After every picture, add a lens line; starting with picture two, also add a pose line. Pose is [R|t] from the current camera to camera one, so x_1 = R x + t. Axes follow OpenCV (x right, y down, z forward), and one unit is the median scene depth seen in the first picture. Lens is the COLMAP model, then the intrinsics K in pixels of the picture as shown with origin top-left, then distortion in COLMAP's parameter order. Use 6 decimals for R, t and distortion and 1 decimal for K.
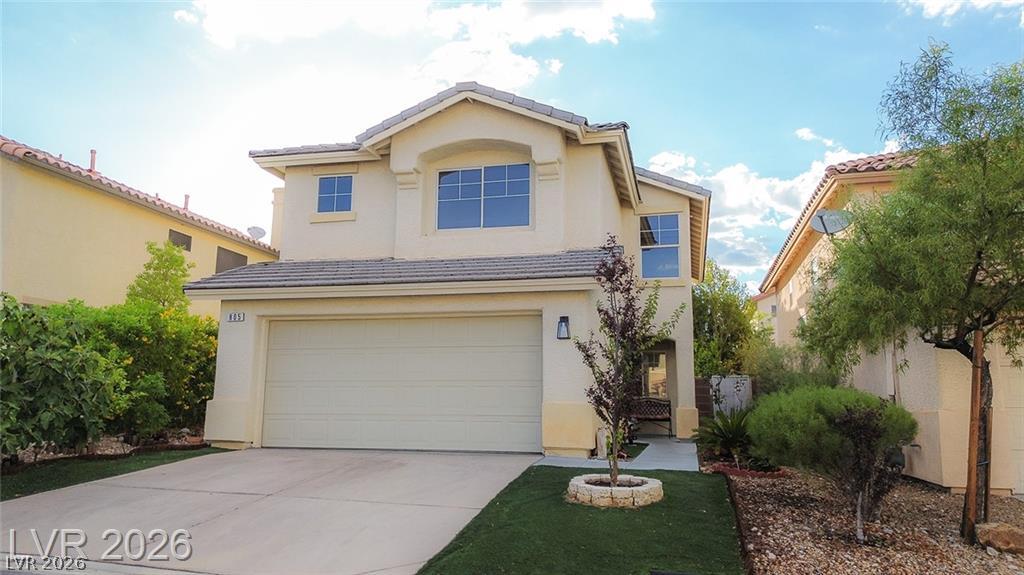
lens RADIAL K [[733.6, 0, 512.0], [0, 733.6, 287.5], [0, 0, 1]] dist [0.059680, -0.000940]
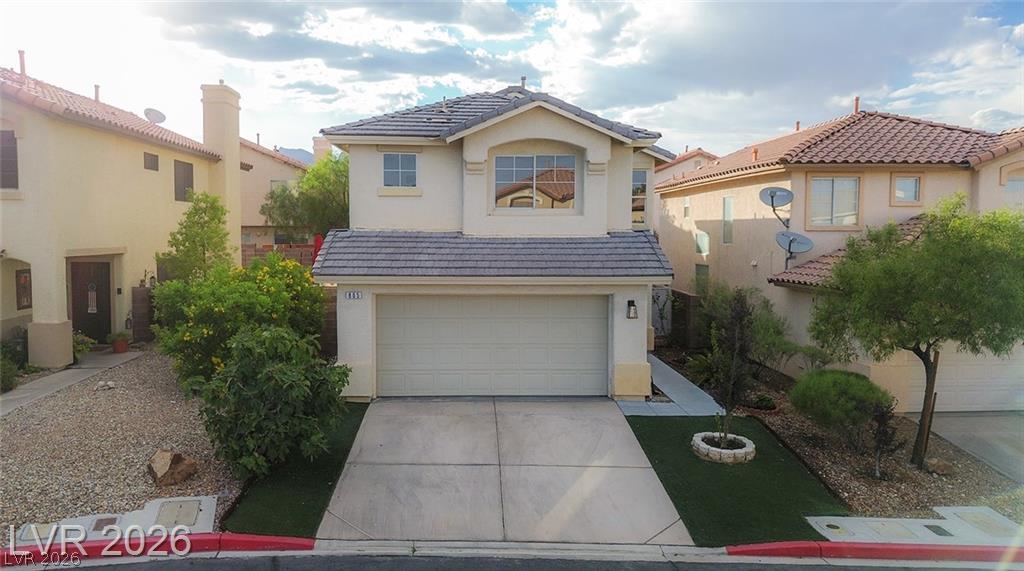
lens RADIAL K [[757.7, 0, 497.7], [0, 757.7, 279.7], [0, 0, 1]] dist [0.021717, -0.001785]
pose [[0.961463, -0.025975, 0.273703, -0.447531], [-0.038651, 0.972870, 0.228101, -0.251234], [-0.272202, -0.229890, 0.934375, -0.179265]]
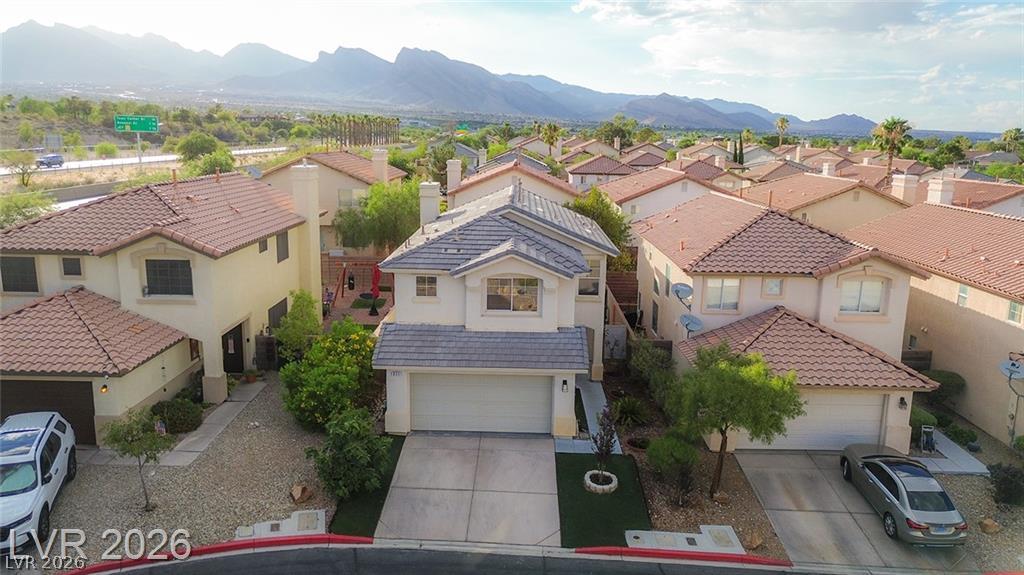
lens RADIAL K [[736.5, 0, 512.0], [0, 736.5, 287.5], [0, 0, 1]] dist [0.023955, -0.005880]
pose [[0.975097, -0.037340, 0.218612, -0.457136], [-0.044966, 0.931965, 0.359750, -0.829419], [-0.217172, -0.360621, 0.907077, -0.709355]]
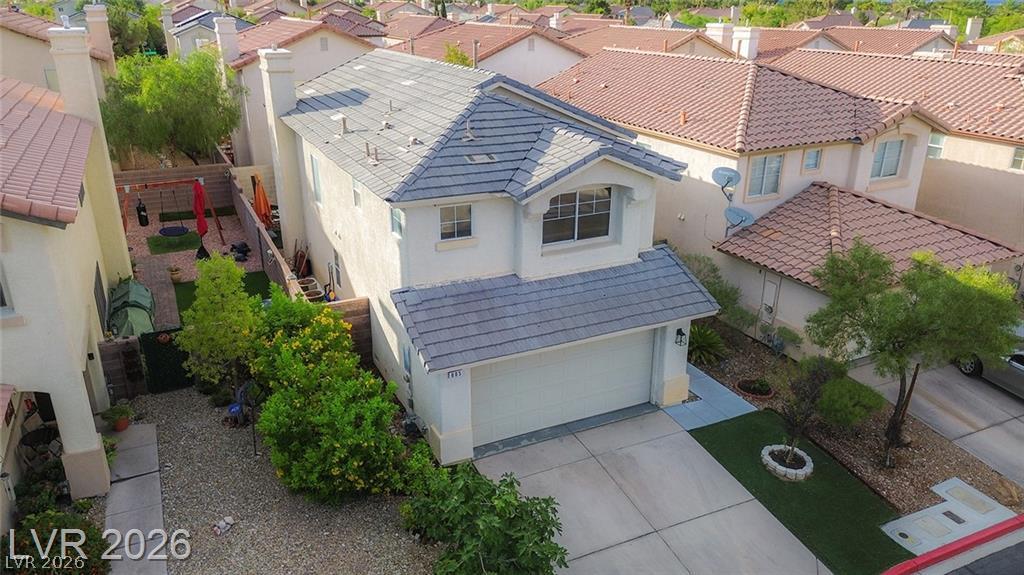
lens RADIAL K [[736.5, 0, 512.0], [0, 736.5, 287.5], [0, 0, 1]] dist [0.023955, -0.005880]
pose [[0.775259, -0.237332, 0.585361, -0.894021], [-0.098539, 0.869936, 0.483219, -0.616362], [-0.623910, -0.432301, 0.651039, 0.211056]]
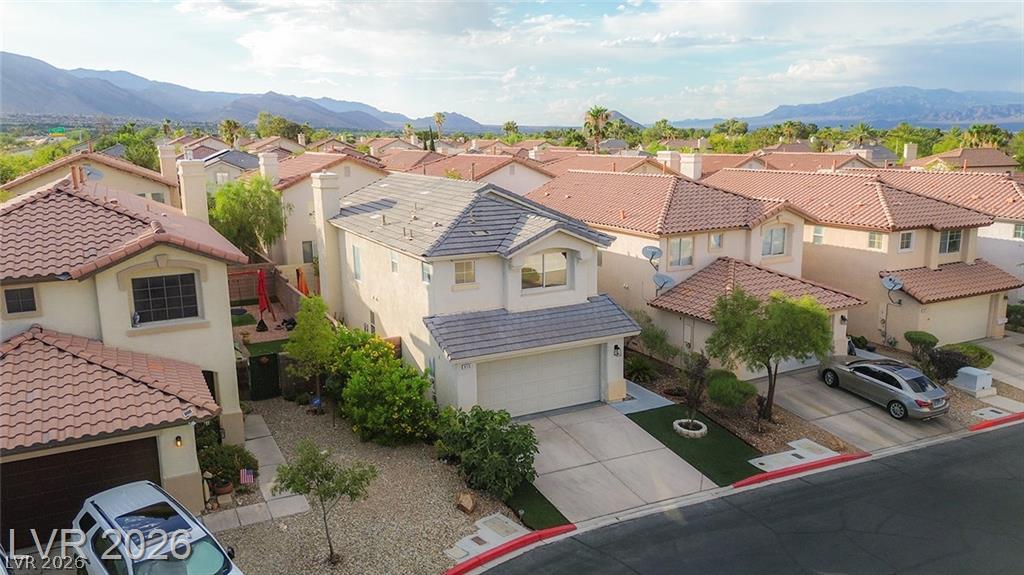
lens RADIAL K [[751.2, 0, 512.0], [0, 751.2, 287.5], [0, 0, 1]] dist [0.041917, -0.002497]
pose [[0.759674, -0.150218, 0.632716, -1.333713], [-0.085015, 0.941664, 0.325641, -0.707502], [-0.644723, -0.301171, 0.702587, -0.302588]]
